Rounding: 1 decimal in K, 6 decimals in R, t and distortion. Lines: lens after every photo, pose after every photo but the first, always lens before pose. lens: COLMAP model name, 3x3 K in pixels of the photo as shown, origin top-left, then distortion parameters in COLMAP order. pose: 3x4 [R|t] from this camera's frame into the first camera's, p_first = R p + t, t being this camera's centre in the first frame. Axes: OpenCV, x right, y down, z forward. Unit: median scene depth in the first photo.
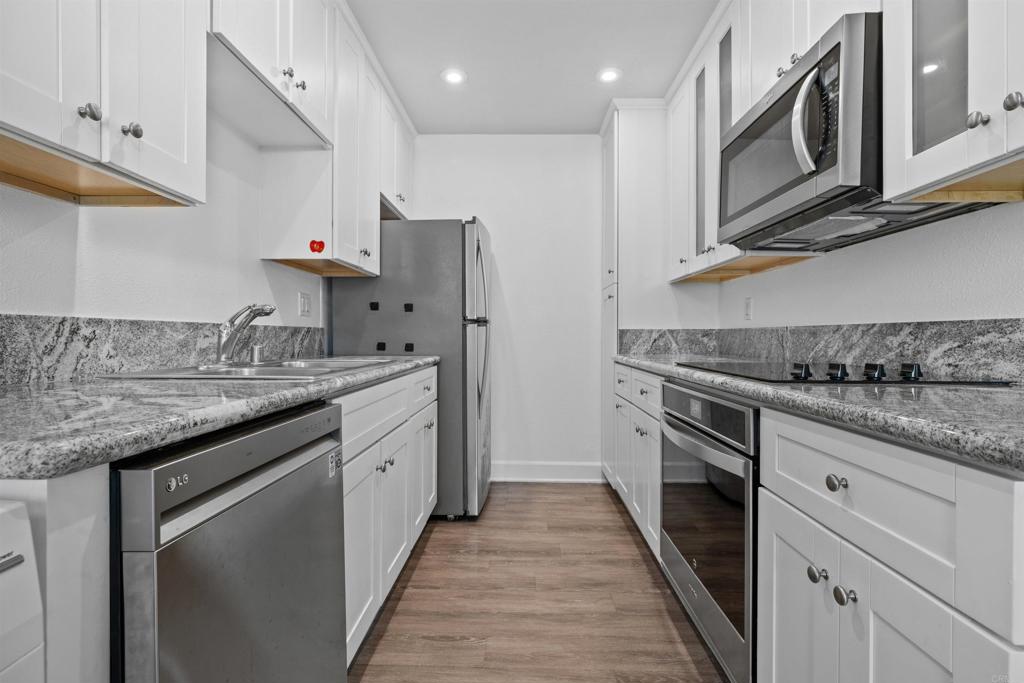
lens RADIAL K [[501.0, 0, 512.0], [0, 501.0, 339.7], [0, 0, 1]] dist [0.000043, 0.000007]
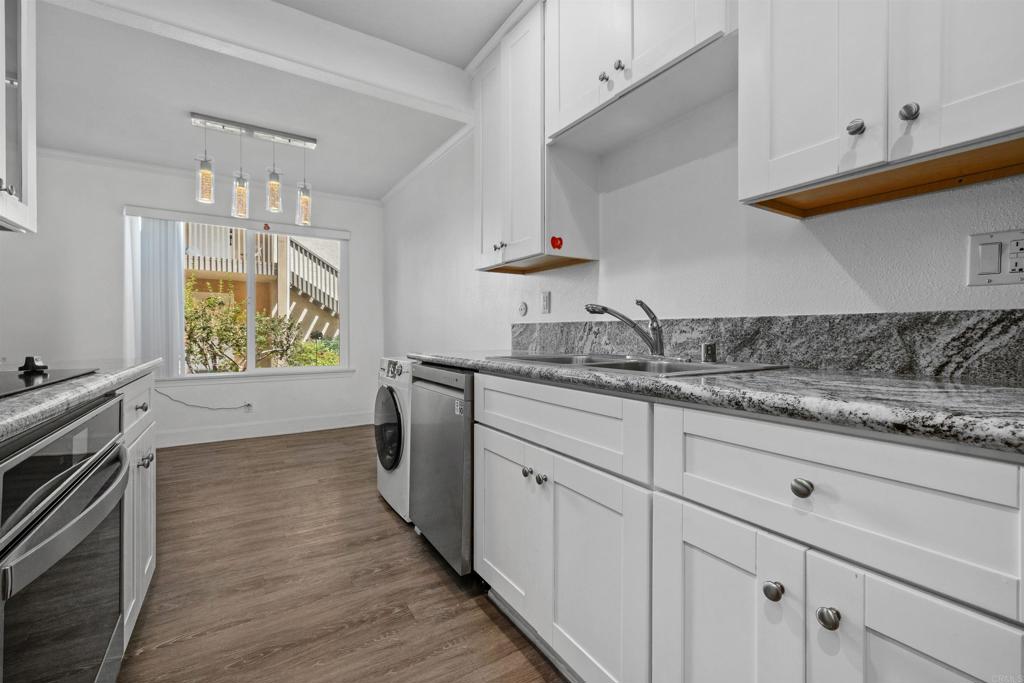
lens RADIAL K [[436.8, 0, 512.8], [0, 436.8, 335.8], [0, 0, 1]] dist [0.000739, 0.000024]
pose [[-0.831082, 0.001781, -0.556147, 0.273935], [-0.006759, 0.999889, 0.013301, -0.010798], [0.556109, 0.014813, -0.830978, 2.133867]]
